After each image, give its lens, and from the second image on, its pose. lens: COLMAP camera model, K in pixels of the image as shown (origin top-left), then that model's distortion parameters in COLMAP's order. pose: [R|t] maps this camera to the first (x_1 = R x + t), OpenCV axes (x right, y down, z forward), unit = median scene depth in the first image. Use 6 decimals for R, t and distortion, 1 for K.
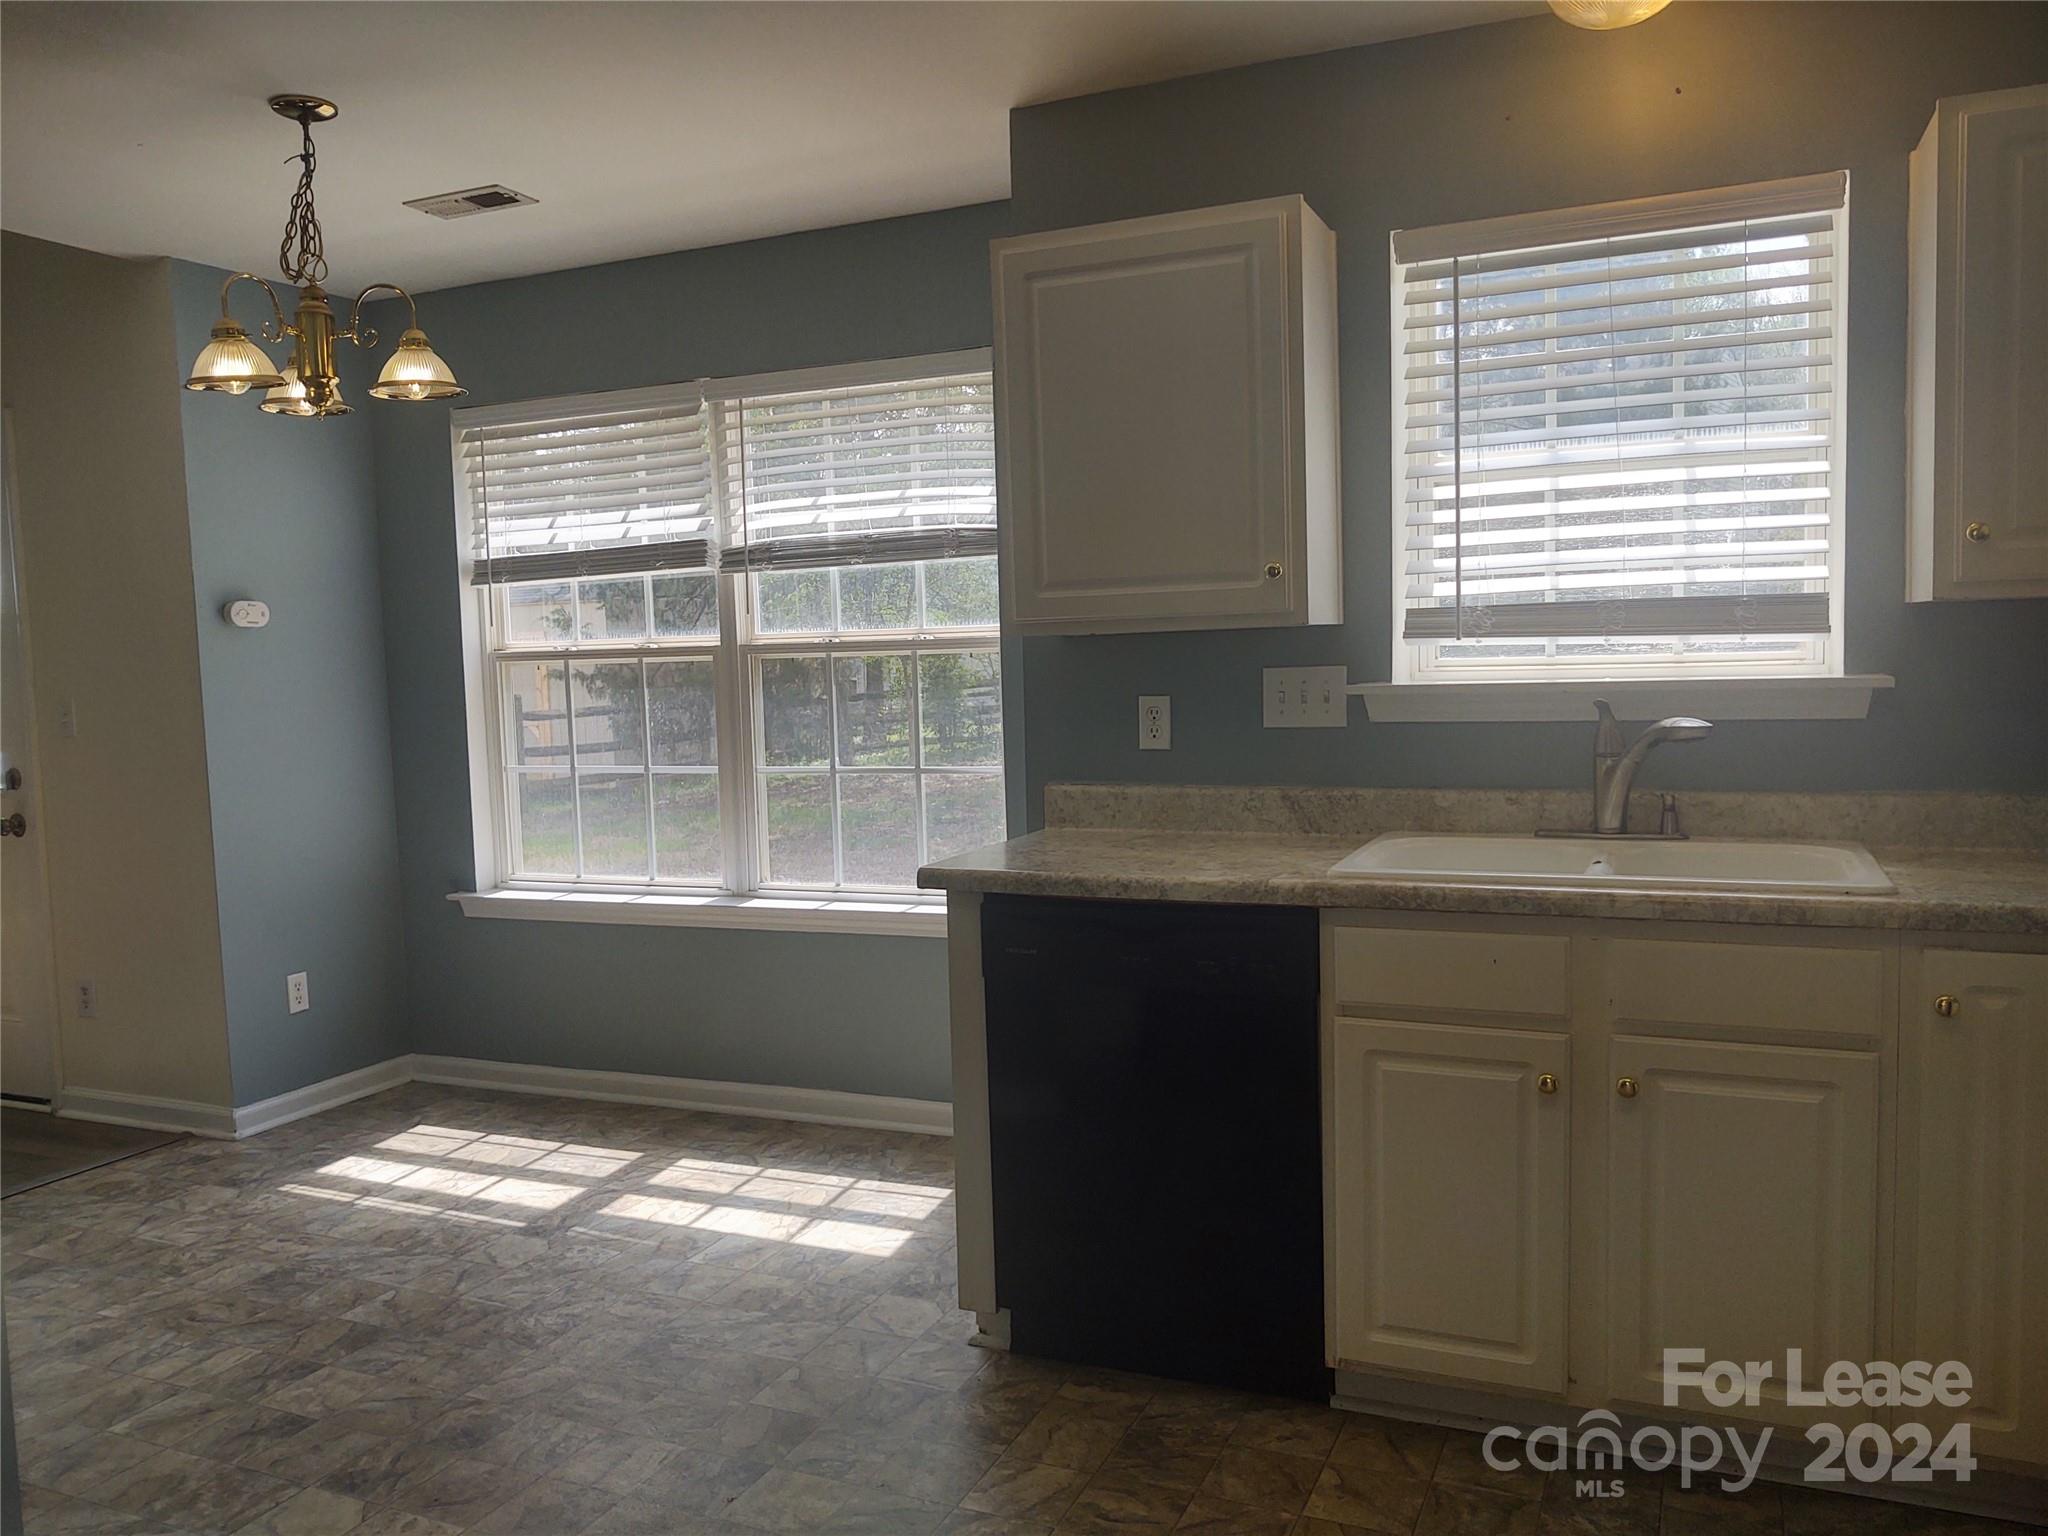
lens RADIAL K [[1542.9, 0, 1022.8], [0, 1542.9, 772.3], [0, 0, 1]] dist [0.044090, -0.084012]
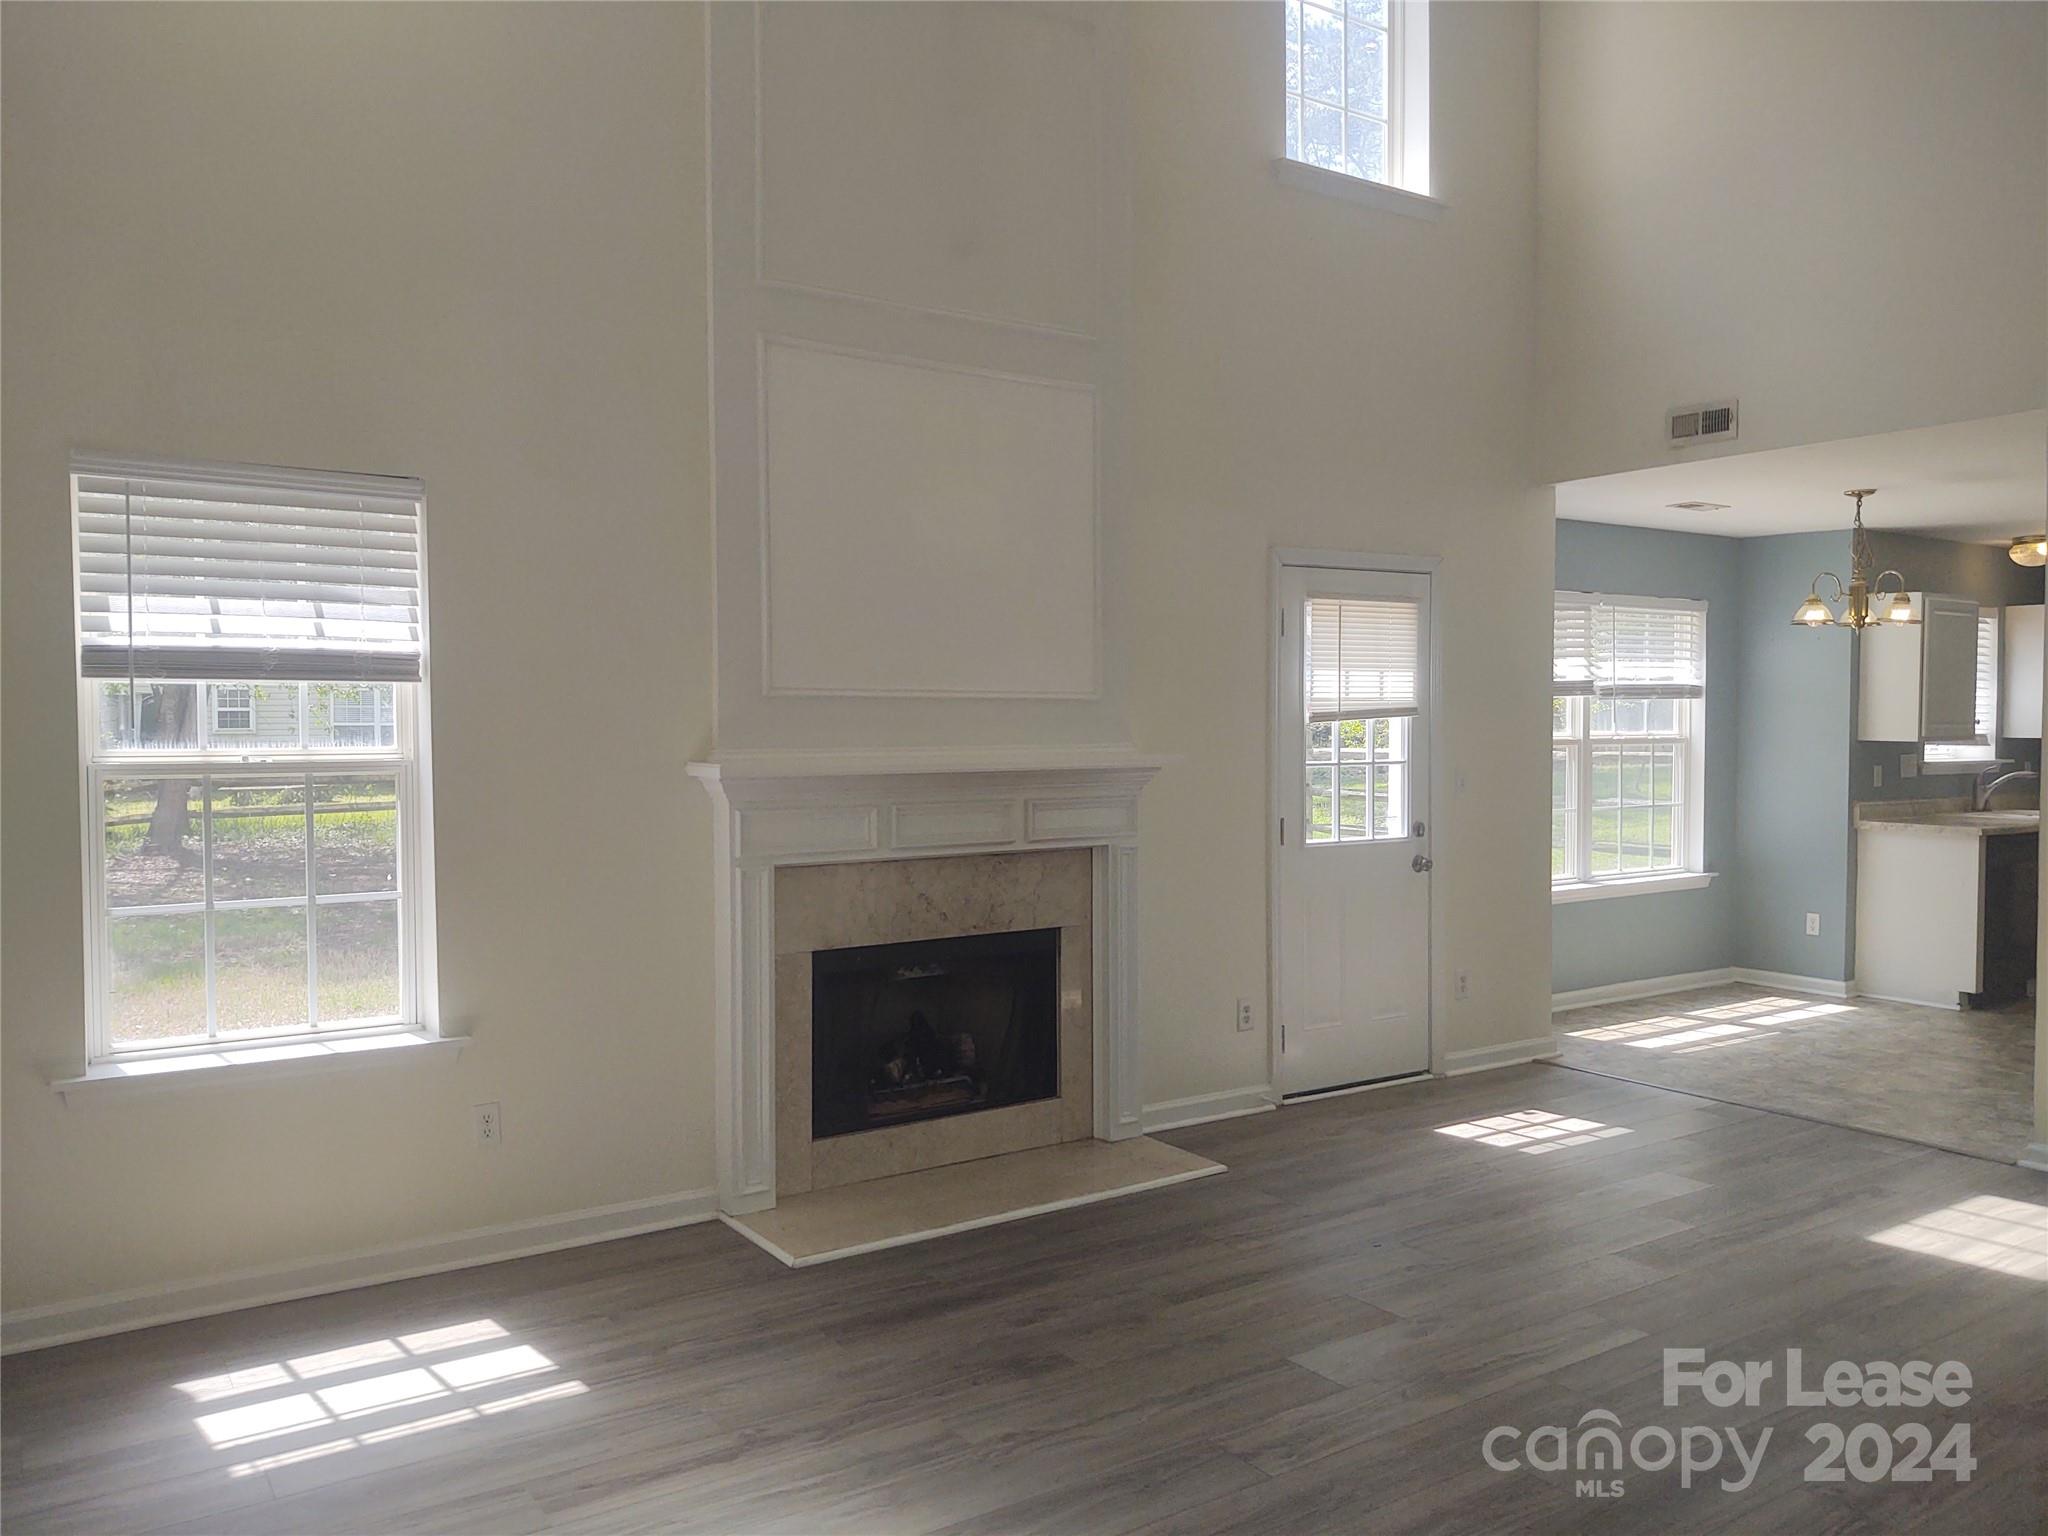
lens RADIAL K [[1542.9, 0, 1022.8], [0, 1542.9, 772.3], [0, 0, 1]] dist [0.044090, -0.084012]
pose [[0.541807, 0.001729, 0.840501, -2.517605], [0.051339, 0.998063, -0.035148, -0.019181], [-0.838933, 0.062194, 0.540669, 0.722486]]
